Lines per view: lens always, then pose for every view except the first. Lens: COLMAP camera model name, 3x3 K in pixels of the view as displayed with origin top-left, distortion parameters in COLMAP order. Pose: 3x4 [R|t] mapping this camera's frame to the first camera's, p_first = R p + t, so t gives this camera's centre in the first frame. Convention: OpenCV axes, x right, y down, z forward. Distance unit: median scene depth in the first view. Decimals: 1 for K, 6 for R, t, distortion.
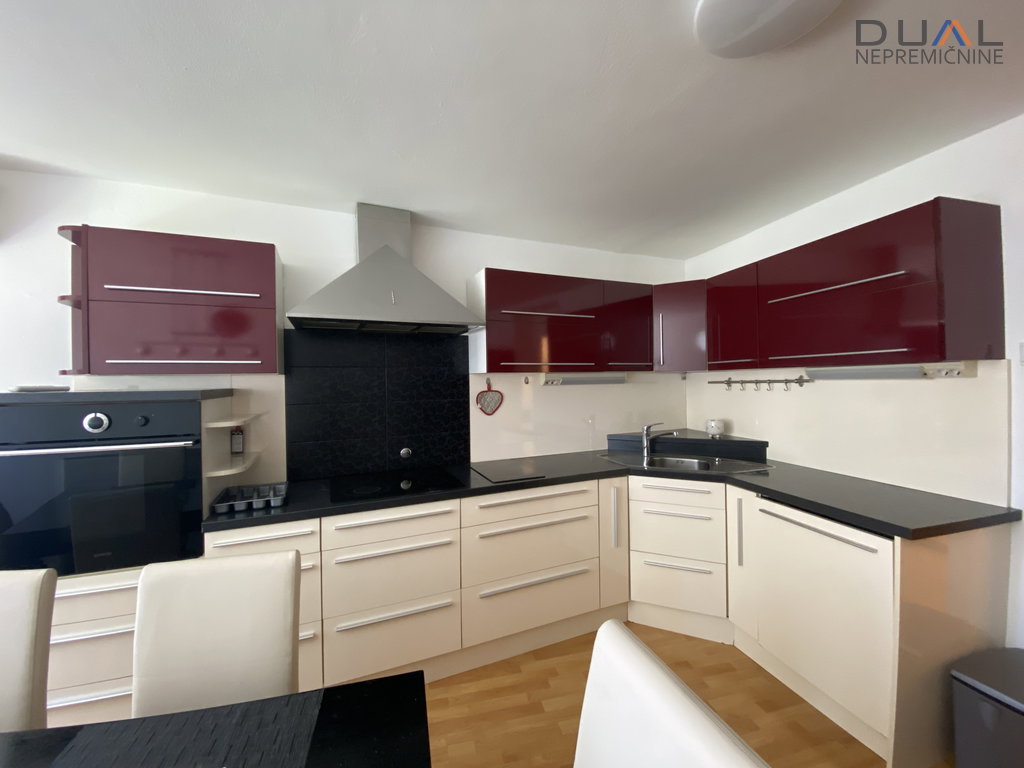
lens RADIAL K [[407.7, 0, 511.4], [0, 407.7, 382.9], [0, 0, 1]] dist [0.002023, -0.012807]
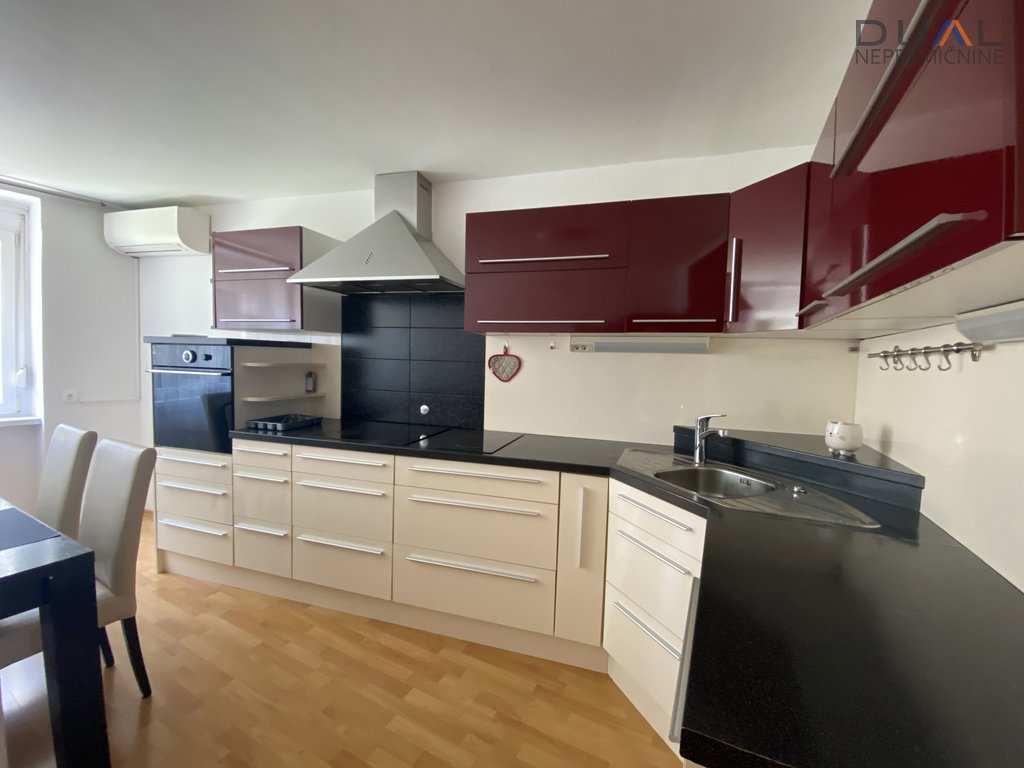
lens RADIAL K [[407.7, 0, 520.8], [0, 407.7, 384.5], [0, 0, 1]] dist [0.002023, -0.012807]
pose [[0.765751, 0.075376, -0.638705, 0.609071], [-0.042806, 0.996879, 0.066324, 0.026550], [0.641712, -0.023448, 0.766588, 0.364363]]
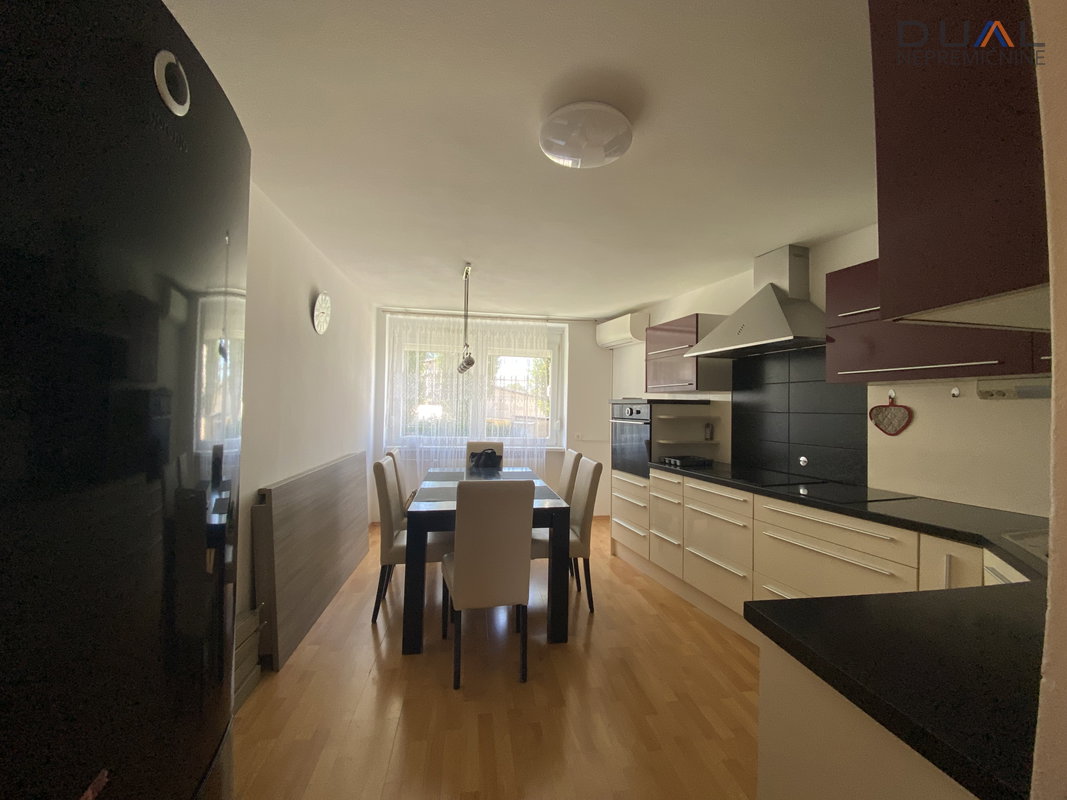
lens RADIAL K [[424.8, 0, 528.2], [0, 424.8, 400.3], [0, 0, 1]] dist [0.002023, -0.012807]
pose [[-0.116276, -0.003189, -0.993212, 0.966117], [-0.014897, 0.999888, -0.001467, 0.023590], [0.993105, 0.014626, -0.116310, 0.411792]]
